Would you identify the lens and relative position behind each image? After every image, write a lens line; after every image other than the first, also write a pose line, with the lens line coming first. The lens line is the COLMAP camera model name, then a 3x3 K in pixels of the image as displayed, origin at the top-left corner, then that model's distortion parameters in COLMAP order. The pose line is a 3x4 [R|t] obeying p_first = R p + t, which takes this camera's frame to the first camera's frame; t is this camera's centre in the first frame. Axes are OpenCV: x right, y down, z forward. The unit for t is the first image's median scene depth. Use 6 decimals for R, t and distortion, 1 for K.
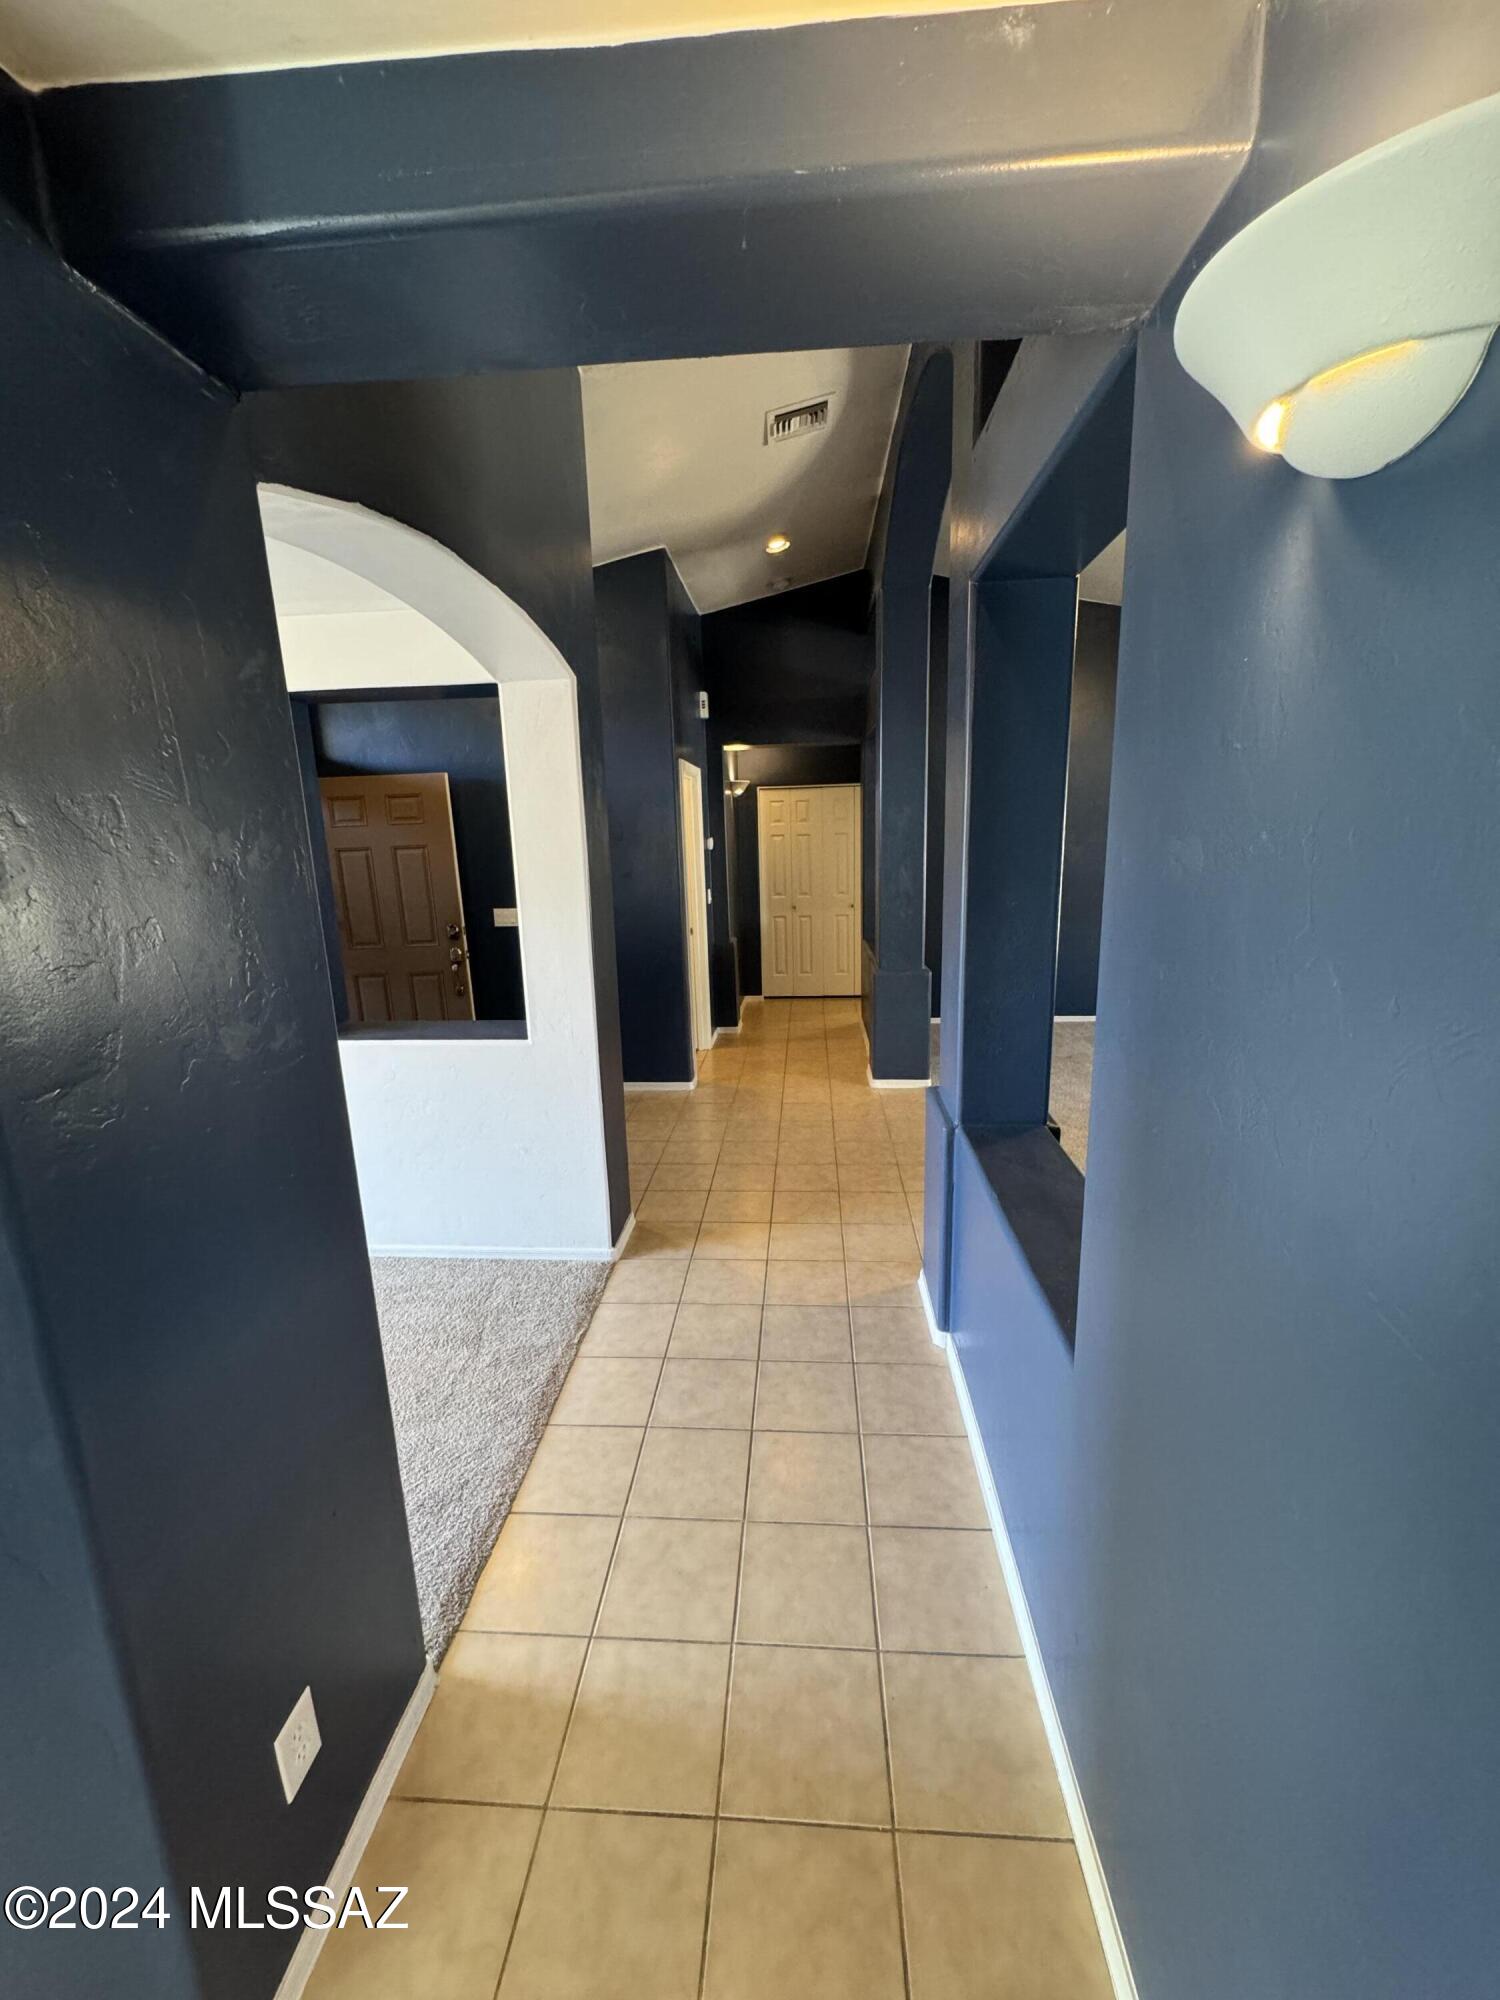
lens RADIAL K [[799.0, 0, 750.3], [0, 799.0, 997.6], [0, 0, 1]] dist [-0.000585, 0.000102]
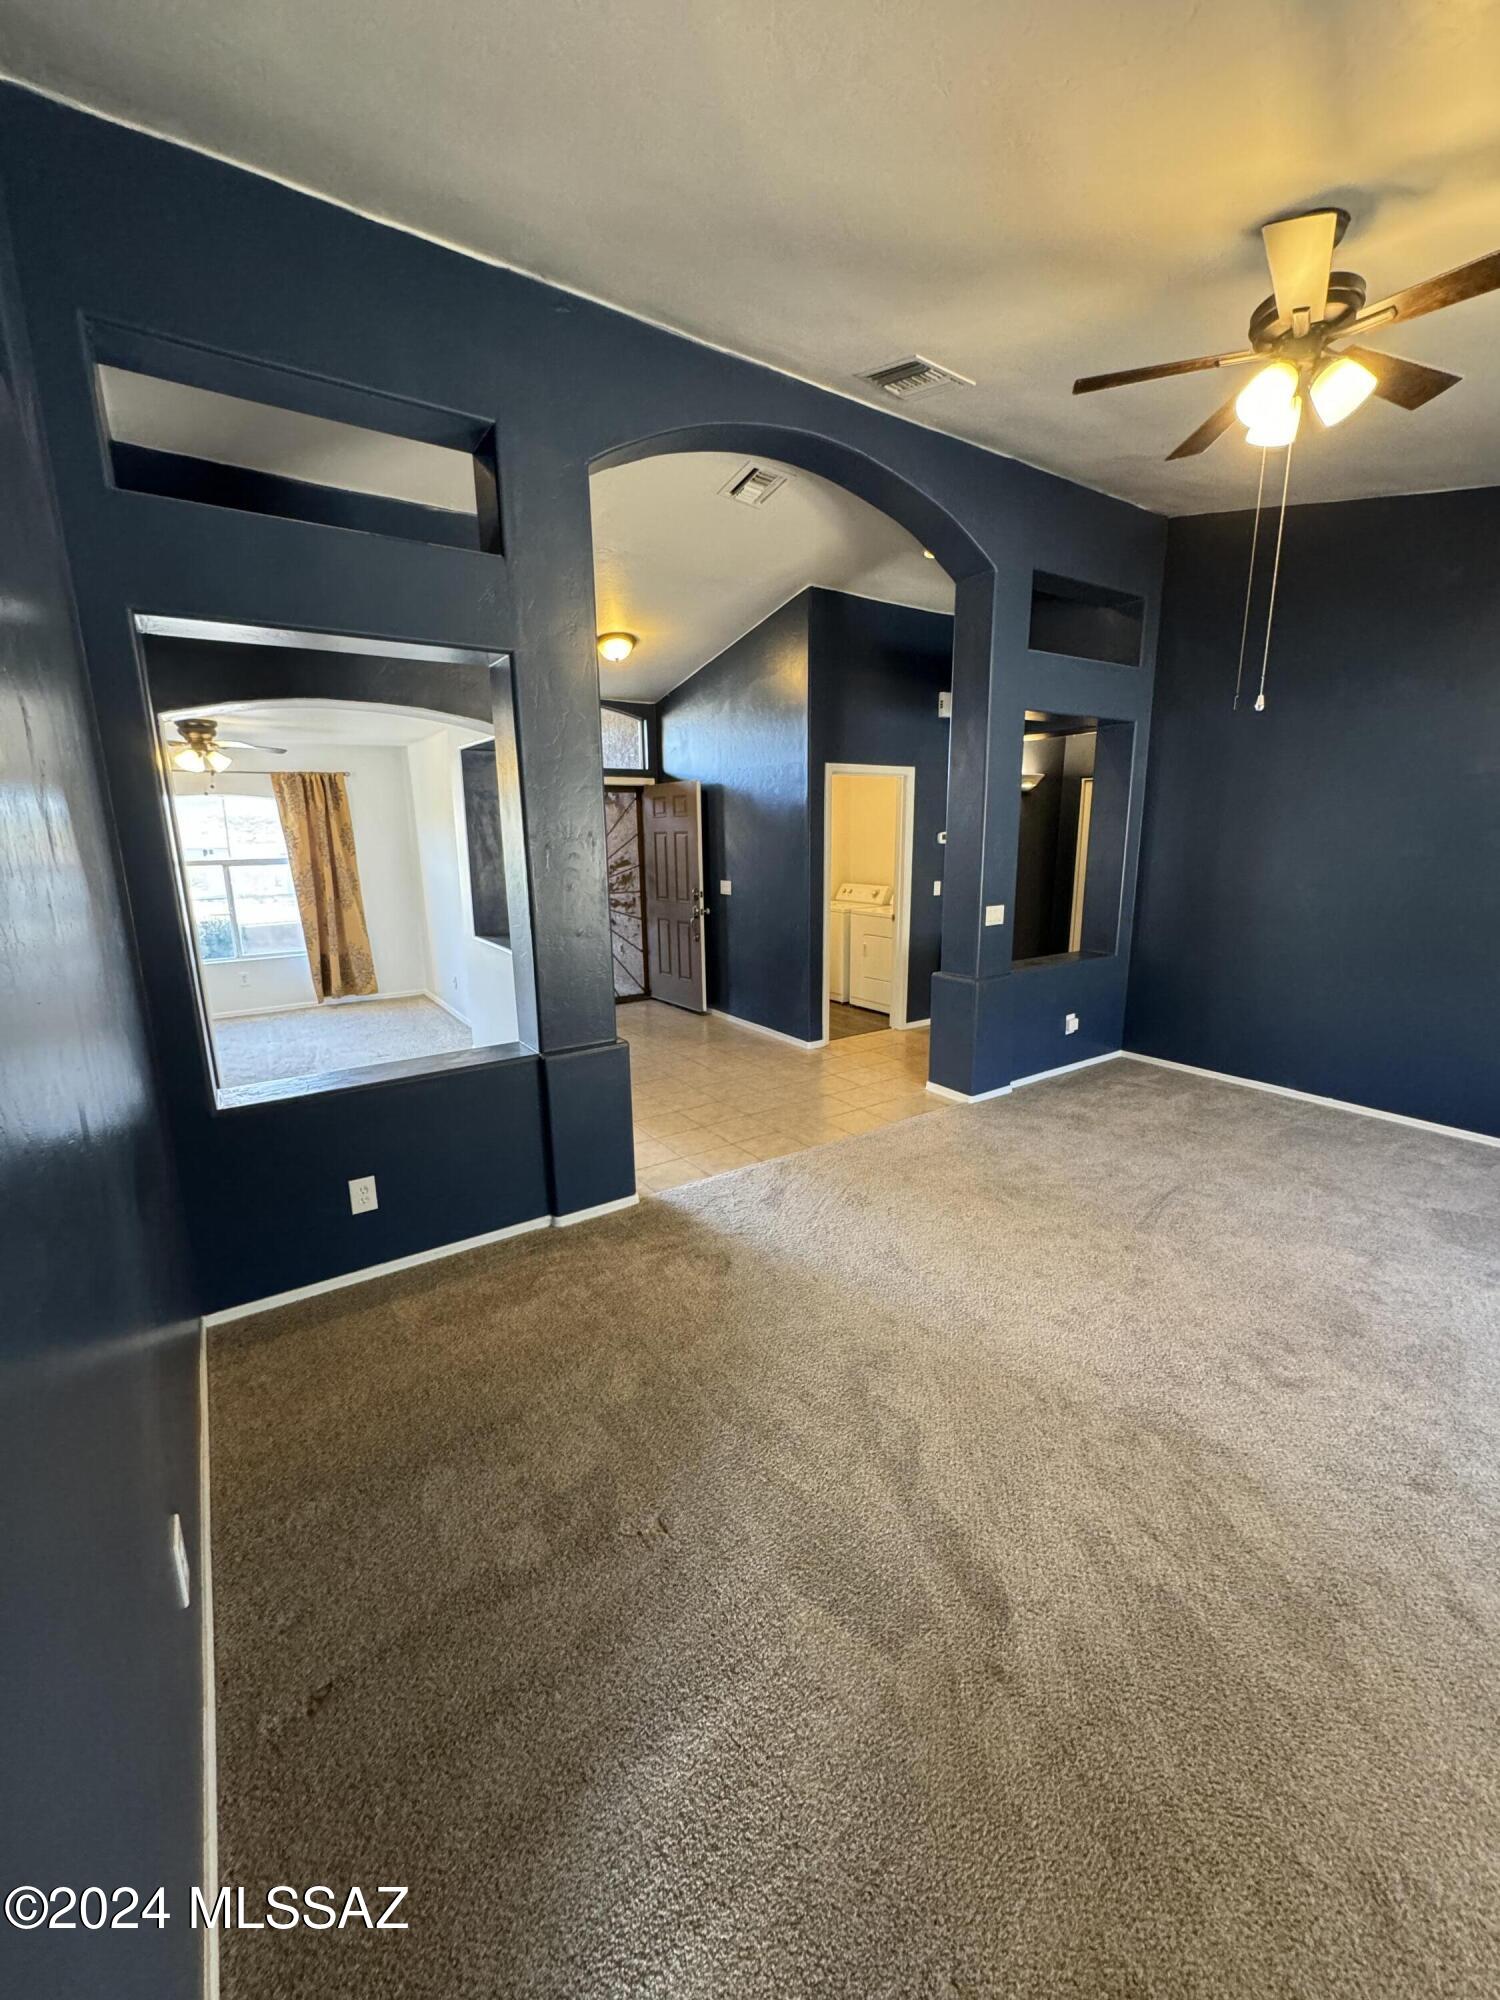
lens RADIAL K [[799.0, 0, 748.3], [0, 799.0, 1002.3], [0, 0, 1]] dist [-0.000585, 0.000102]
pose [[0.615914, 0.193534, -0.763671, 0.774267], [-0.174332, 0.978806, 0.107453, -0.063363], [0.768282, 0.066951, 0.636600, 0.196634]]
